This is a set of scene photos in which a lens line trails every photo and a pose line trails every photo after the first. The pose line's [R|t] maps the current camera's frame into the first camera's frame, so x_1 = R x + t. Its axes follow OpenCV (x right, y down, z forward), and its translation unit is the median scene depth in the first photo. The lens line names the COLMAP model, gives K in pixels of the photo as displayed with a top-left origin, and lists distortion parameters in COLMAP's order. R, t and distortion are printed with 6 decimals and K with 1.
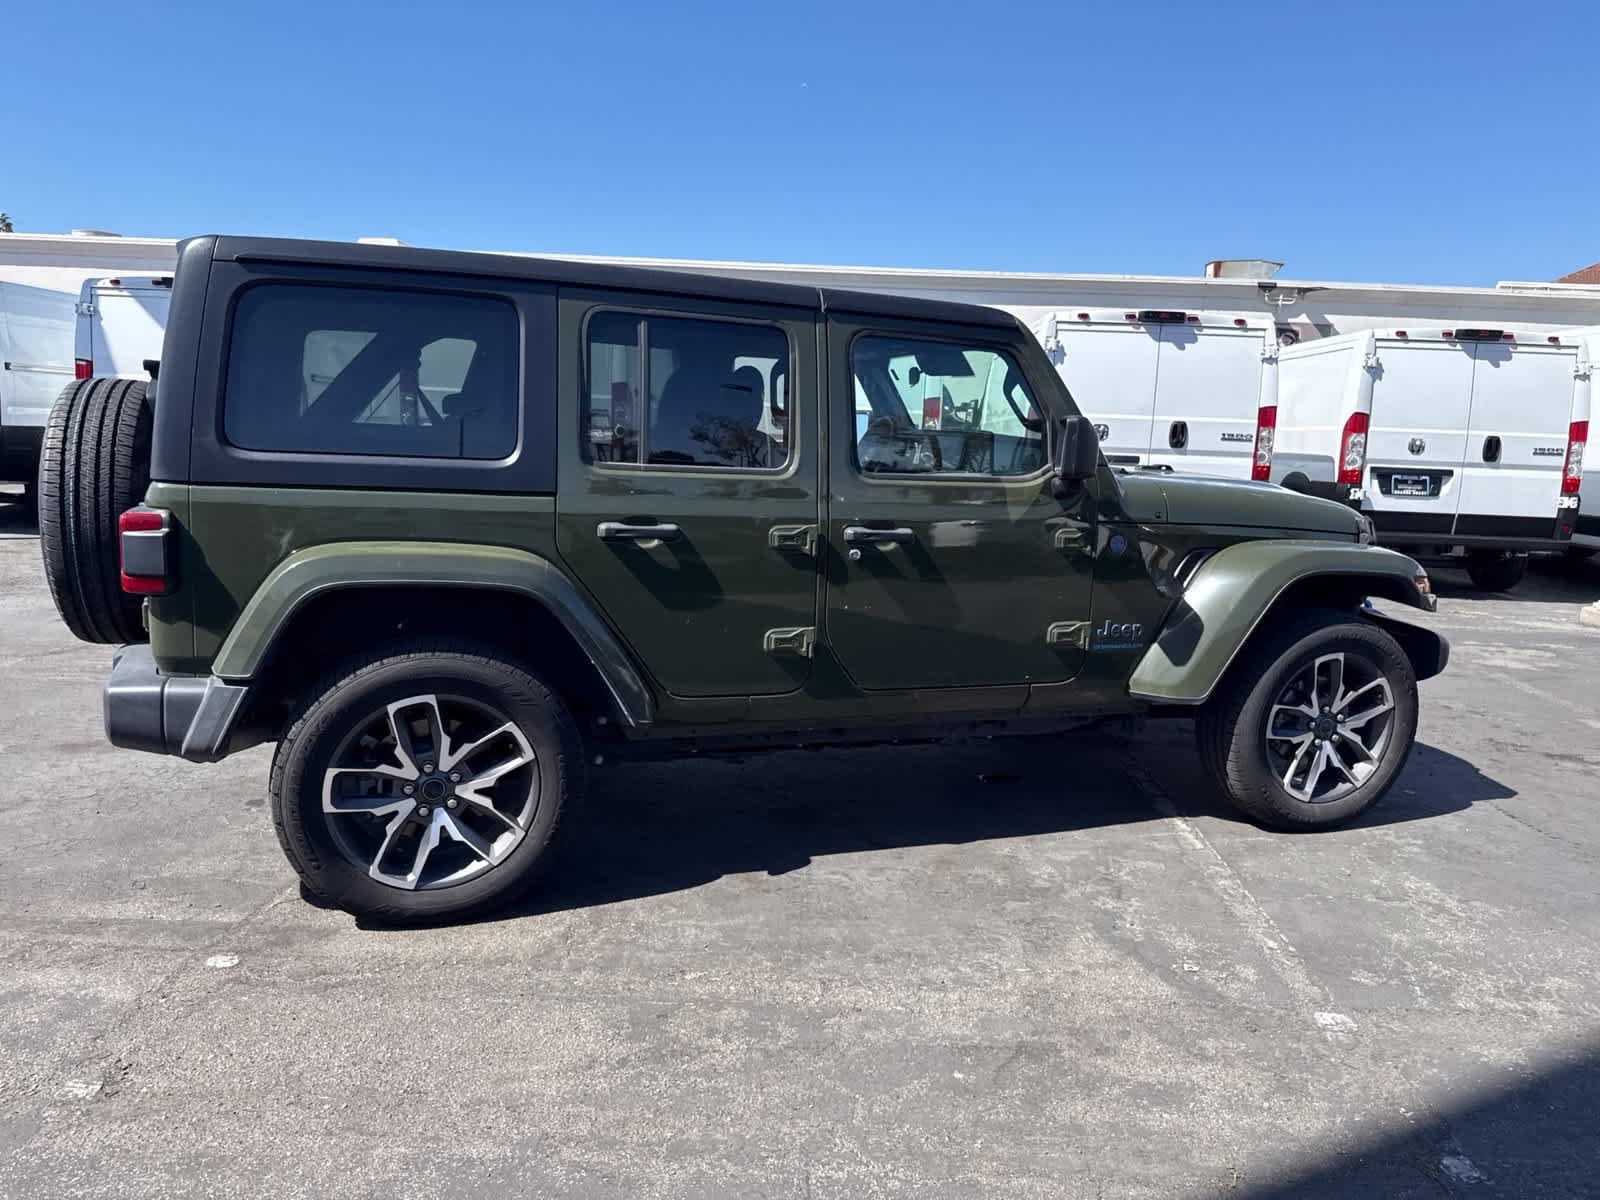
lens RADIAL K [[1129.2, 0, 812.8], [0, 1129.2, 603.1], [0, 0, 1]] dist [0.029509, -0.036477]
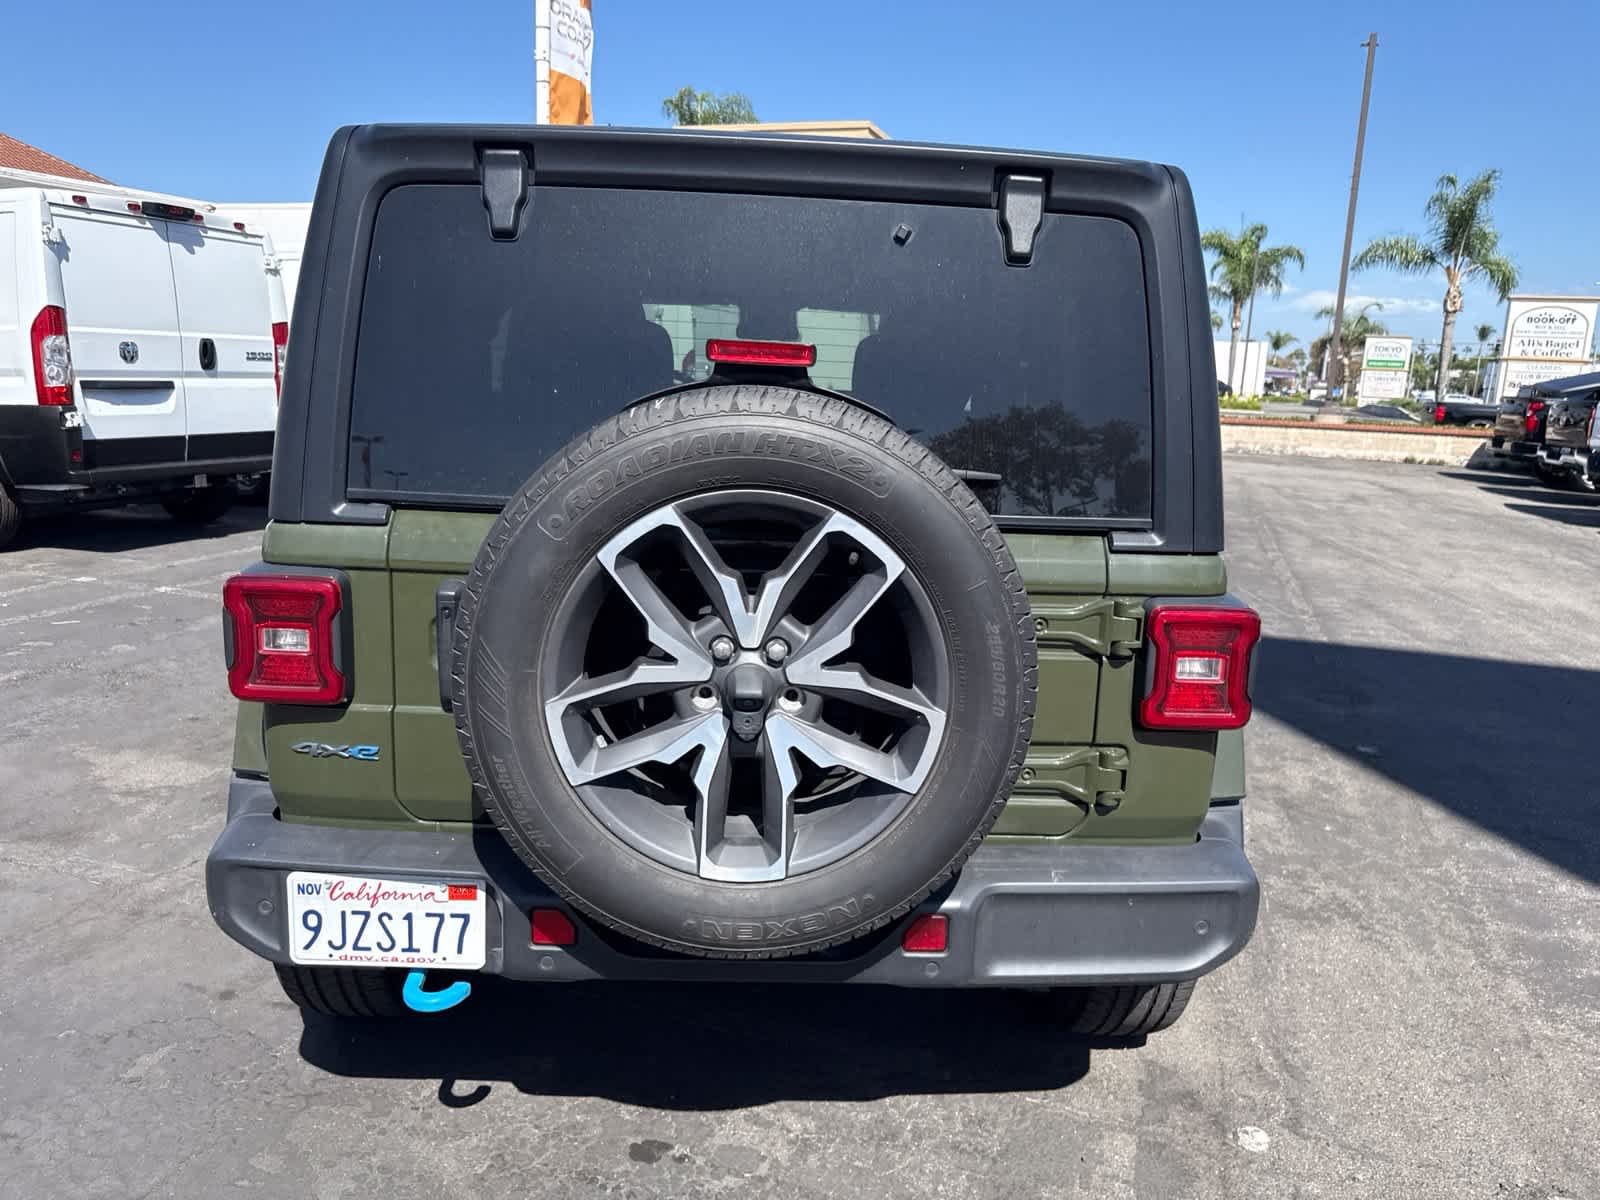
lens RADIAL K [[1129.2, 0, 809.7], [0, 1129.2, 593.8], [0, 0, 1]] dist [0.029509, -0.036477]
pose [[0.292650, -0.218837, 0.930842, -1.127289], [0.132900, 0.973321, 0.187041, -0.213459], [-0.946939, 0.068971, 0.313925, 0.912973]]
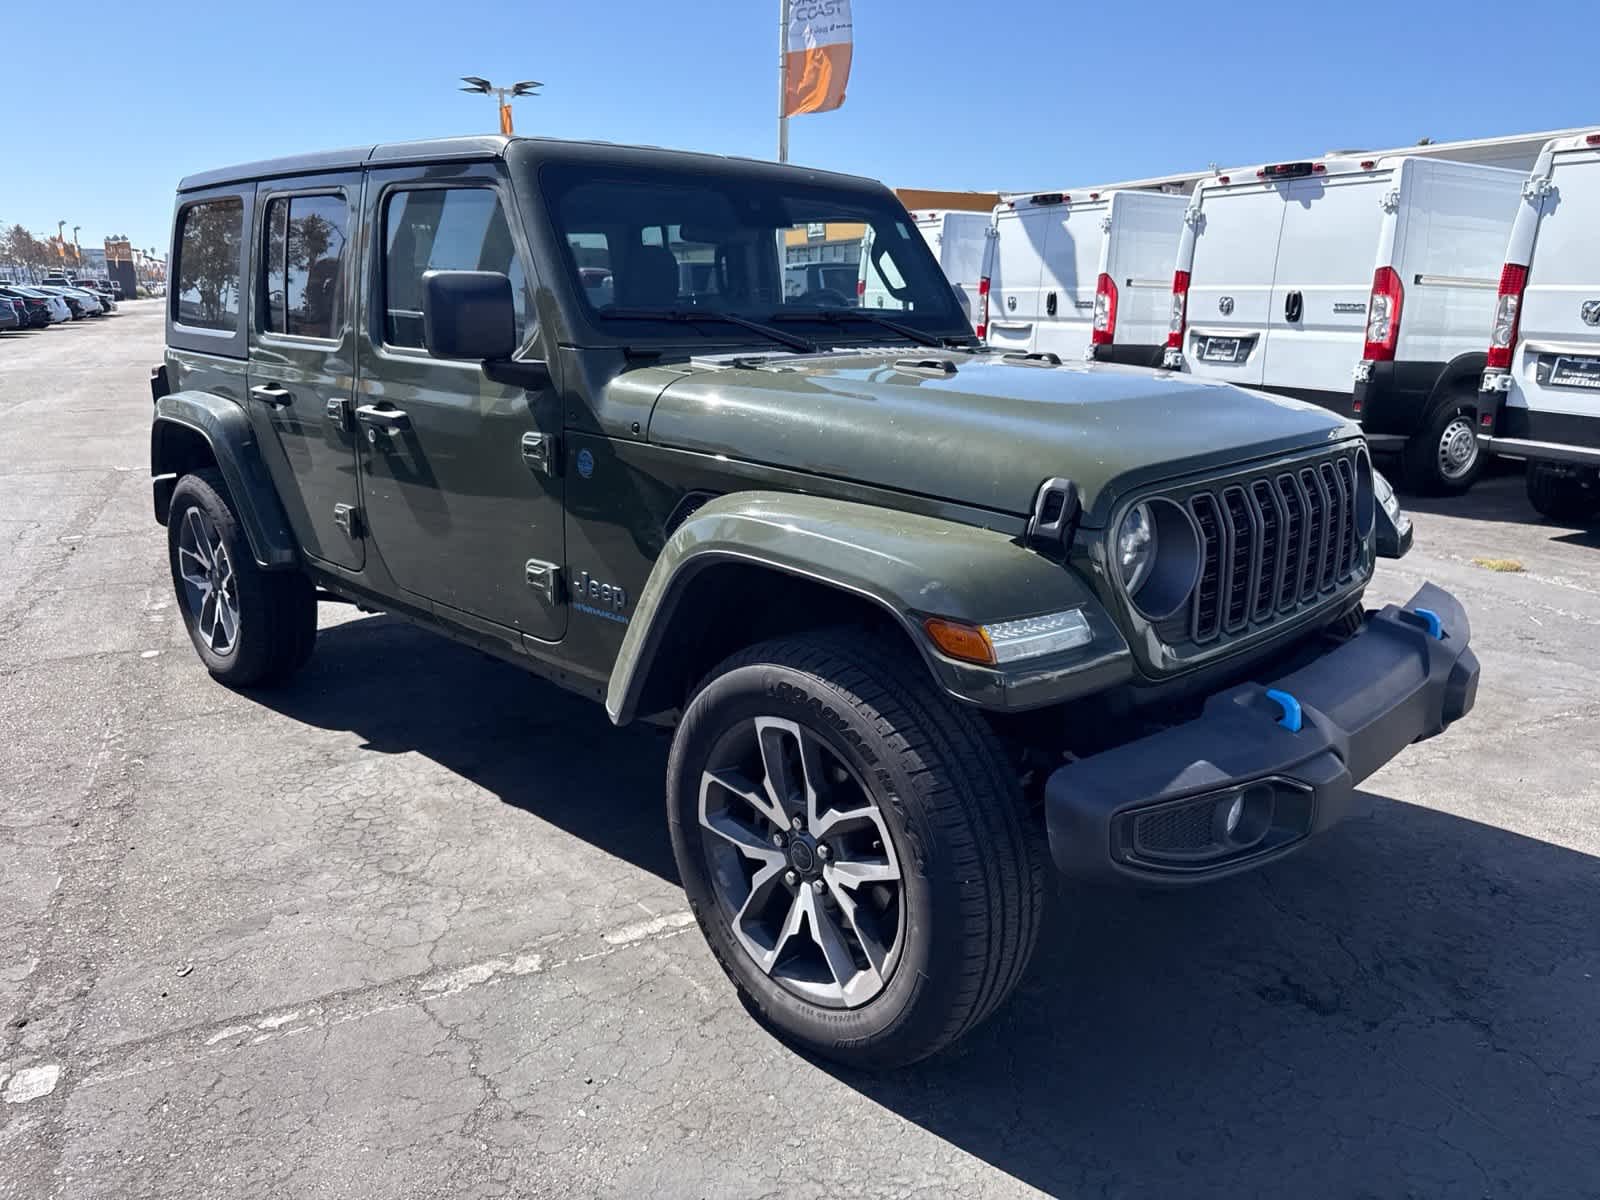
lens RADIAL K [[1129.2, 0, 808.8], [0, 1129.2, 603.9], [0, 0, 1]] dist [0.029509, -0.036477]
pose [[0.454160, 0.199874, -0.868210, 1.114430], [-0.142125, 0.978284, 0.150869, -0.106703], [0.879511, 0.054876, 0.472704, 0.945875]]
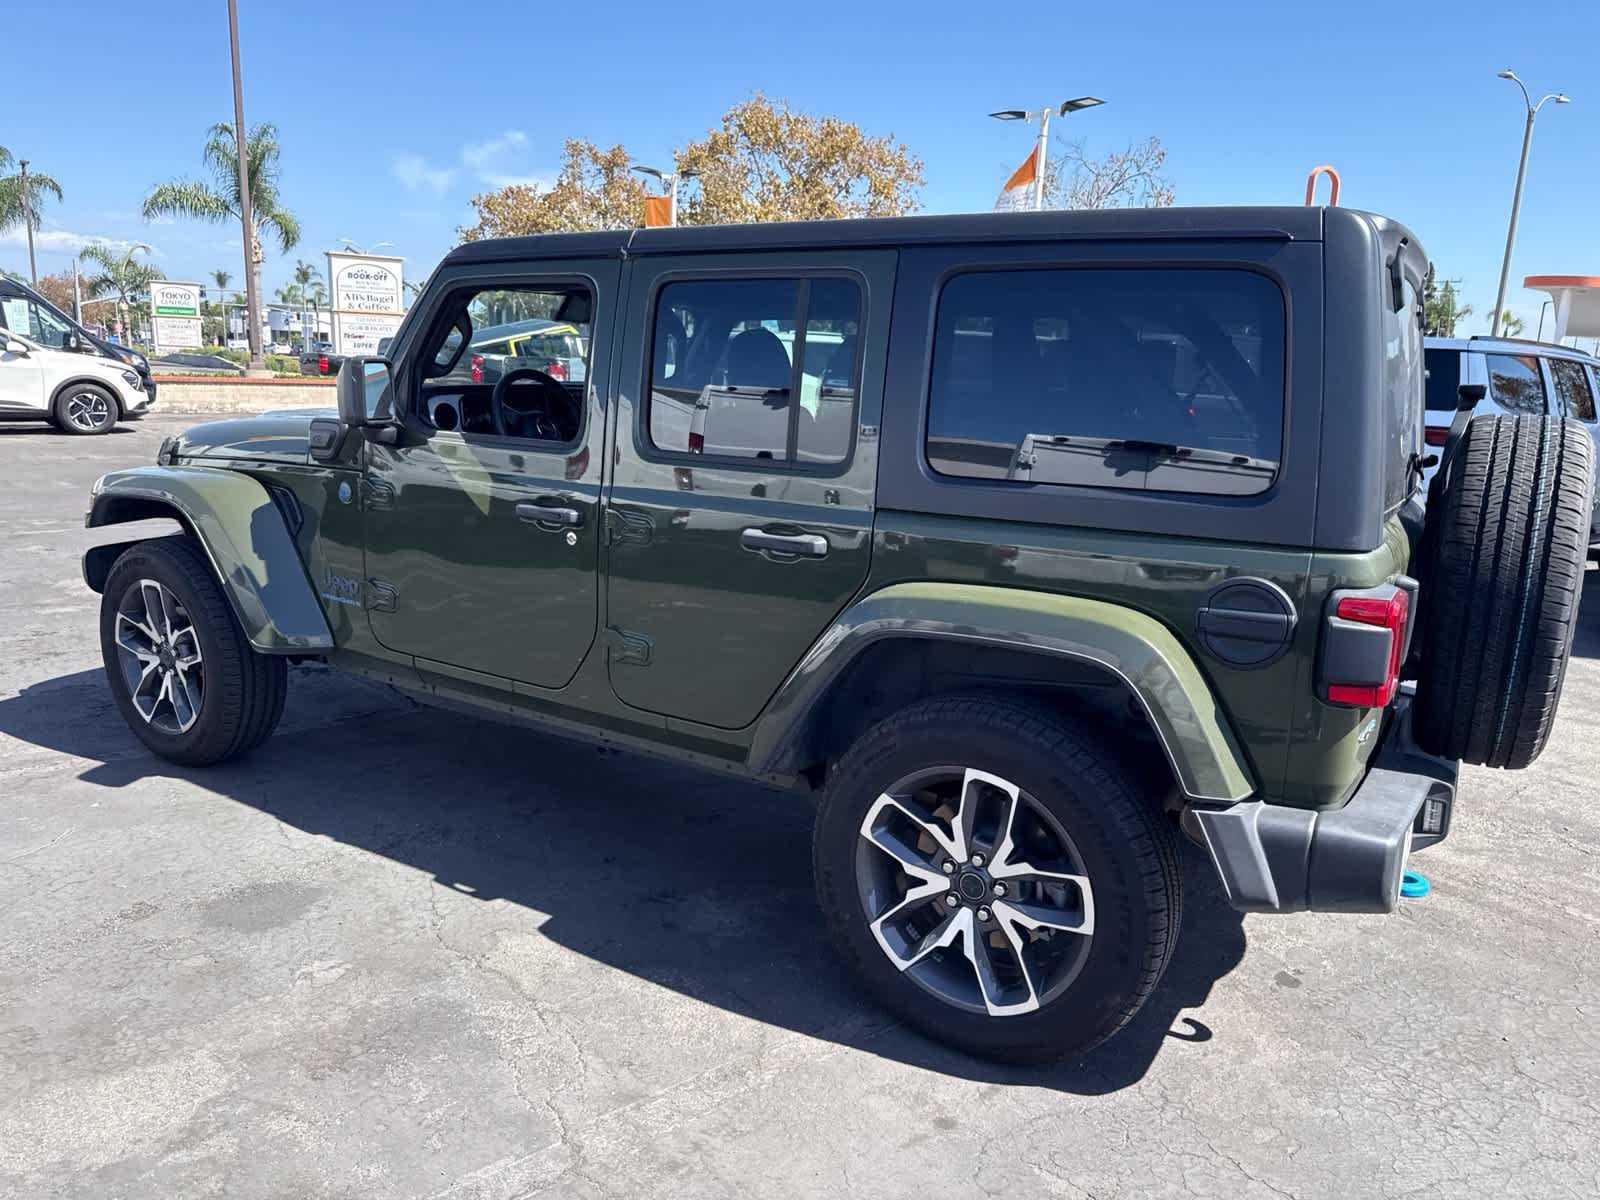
lens RADIAL K [[1129.2, 0, 805.5], [0, 1129.2, 602.7], [0, 0, 1]] dist [0.029509, -0.036477]
pose [[-0.643379, -0.224740, 0.731816, -0.951470], [0.062343, 0.937382, 0.342679, -0.395569], [-0.763005, 0.266096, -0.589081, 1.977564]]
